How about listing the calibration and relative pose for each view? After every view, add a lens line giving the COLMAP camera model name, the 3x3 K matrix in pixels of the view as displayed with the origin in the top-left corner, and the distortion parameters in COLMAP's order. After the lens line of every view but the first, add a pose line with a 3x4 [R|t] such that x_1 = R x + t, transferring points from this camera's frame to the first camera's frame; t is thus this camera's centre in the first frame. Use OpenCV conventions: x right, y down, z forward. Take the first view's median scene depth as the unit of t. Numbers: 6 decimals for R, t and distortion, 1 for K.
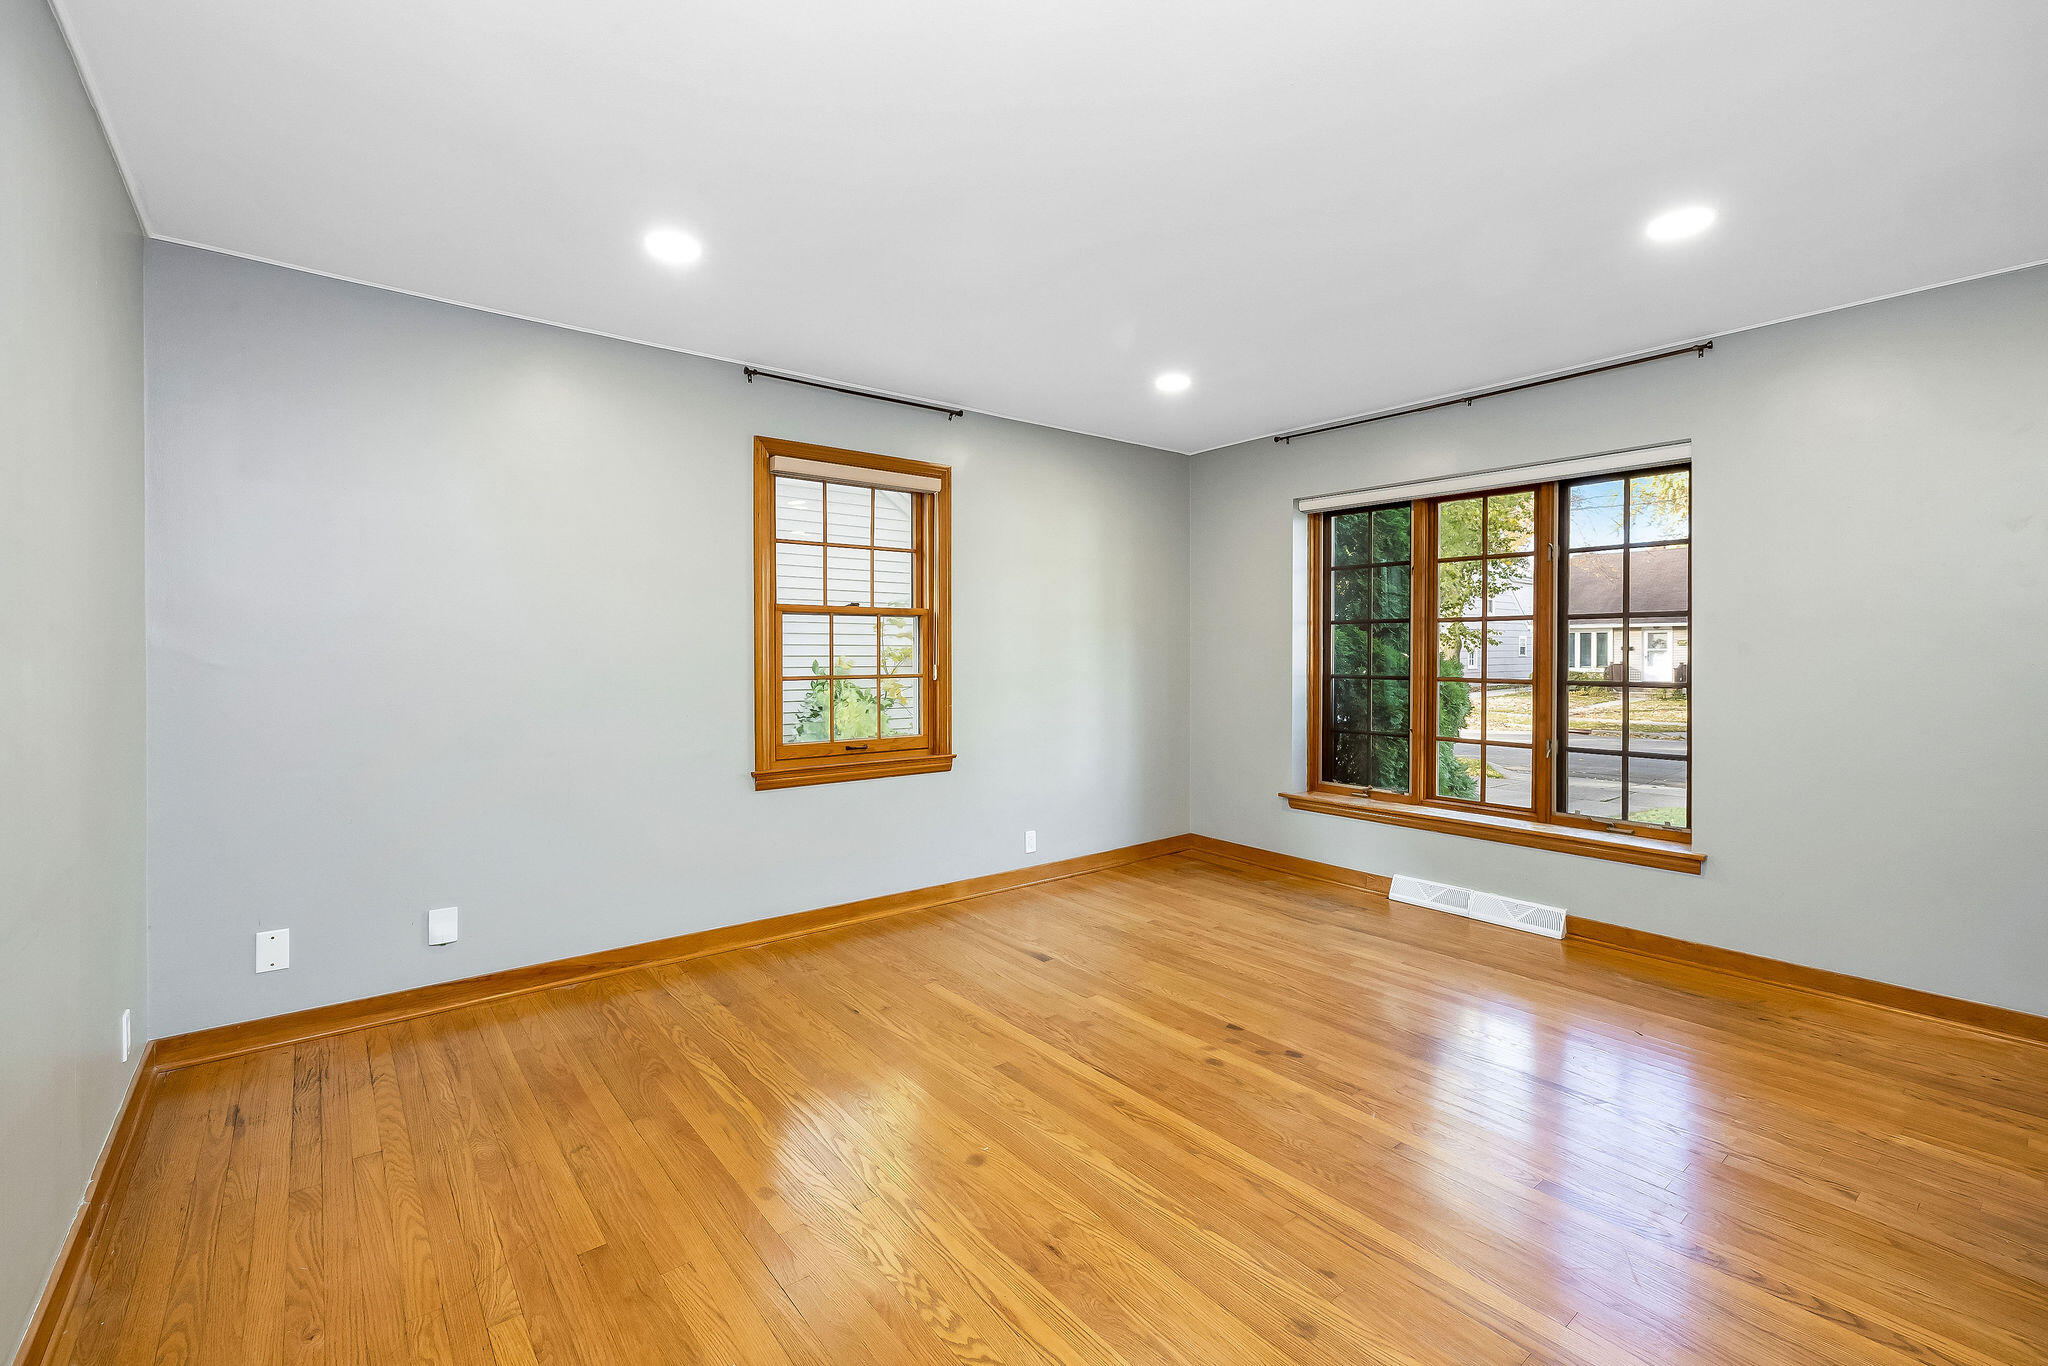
lens RADIAL K [[893.3, 0, 1005.7], [0, 893.3, 668.8], [0, 0, 1]] dist [0.004281, -0.000141]
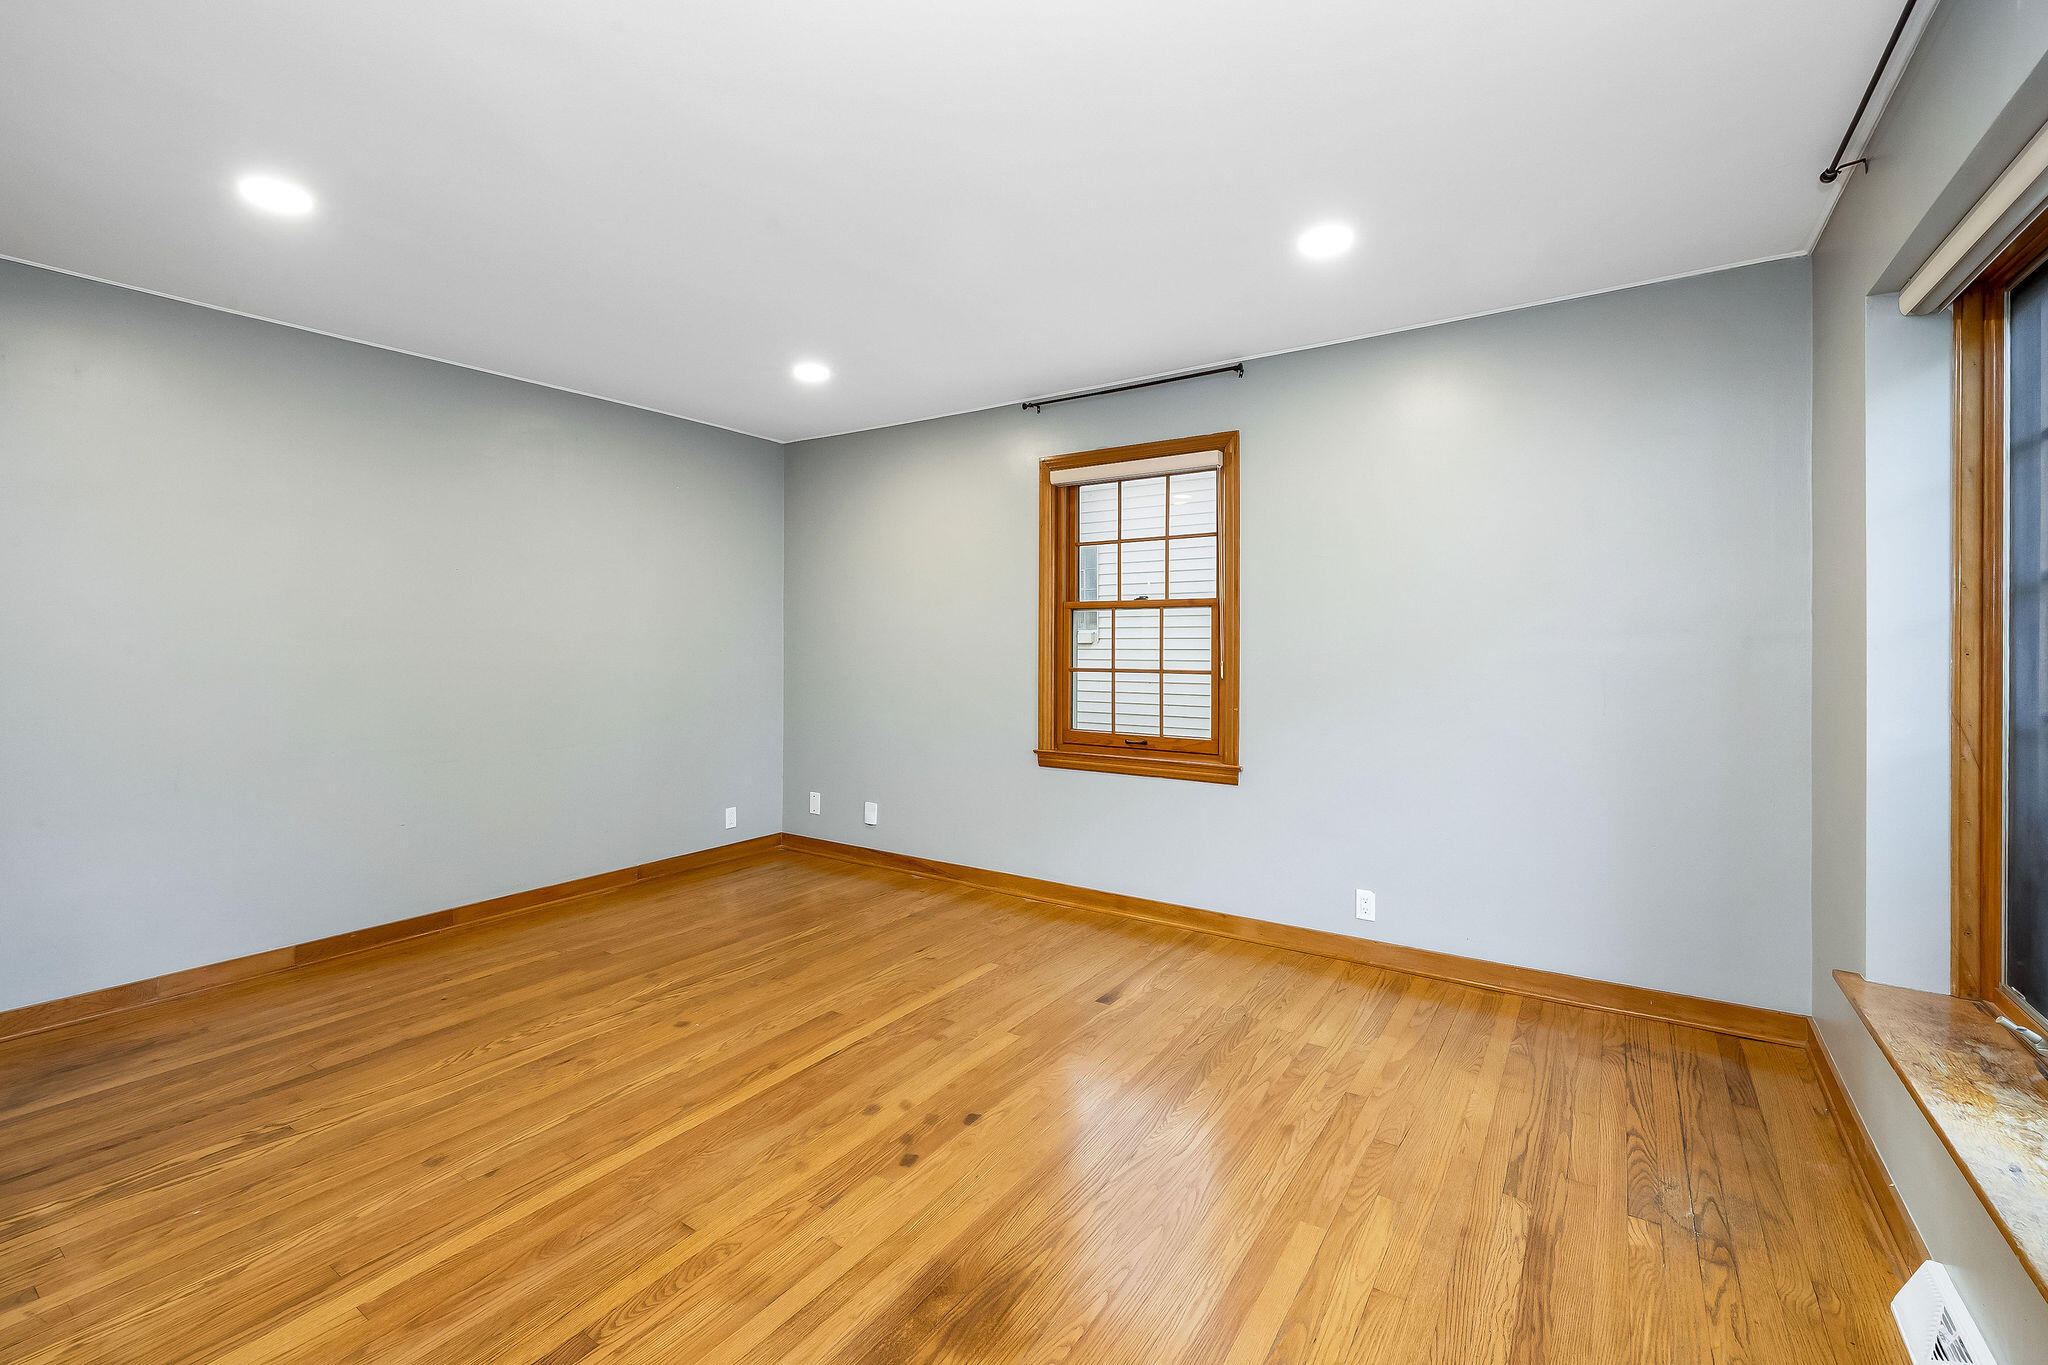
lens RADIAL K [[893.3, 0, 1009.9], [0, 893.3, 658.1], [0, 0, 1]] dist [0.004281, -0.000141]
pose [[0.277613, 0.014693, -0.960581, 0.758437], [-0.021281, 0.999732, 0.009142, -0.011377], [0.960457, 0.017904, 0.277851, 0.598543]]
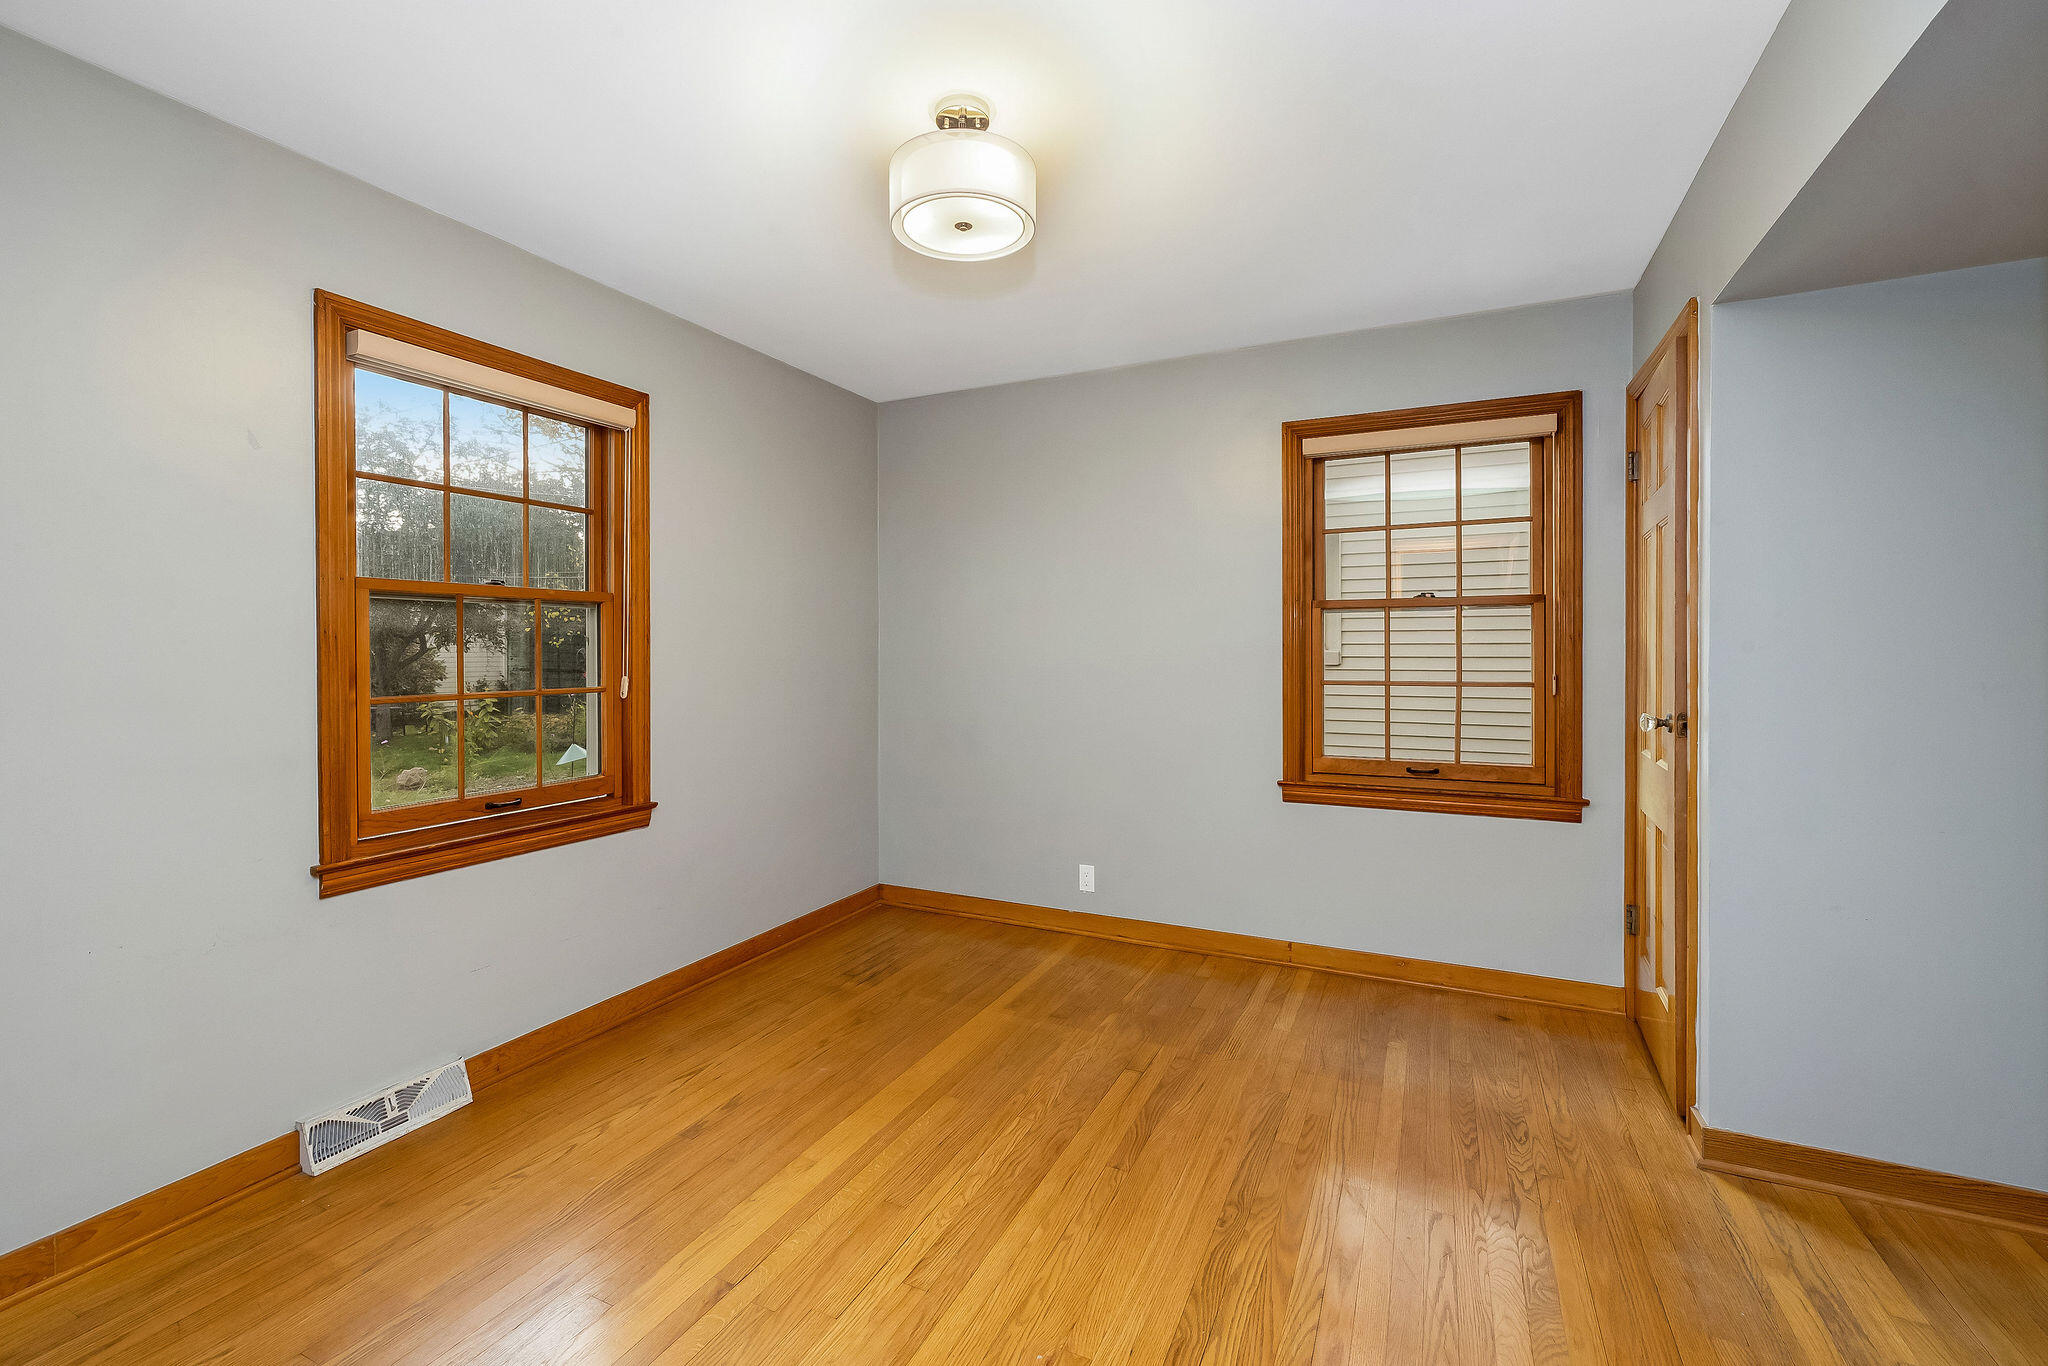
lens RADIAL K [[893.3, 0, 1038.8], [0, 893.3, 653.0], [0, 0, 1]] dist [0.004281, -0.000141]
pose [[0.455236, -0.000946, -0.890370, 0.404970], [-0.021486, 0.999697, -0.012047, -0.001285], [0.890111, 0.024615, 0.455078, 0.322394]]
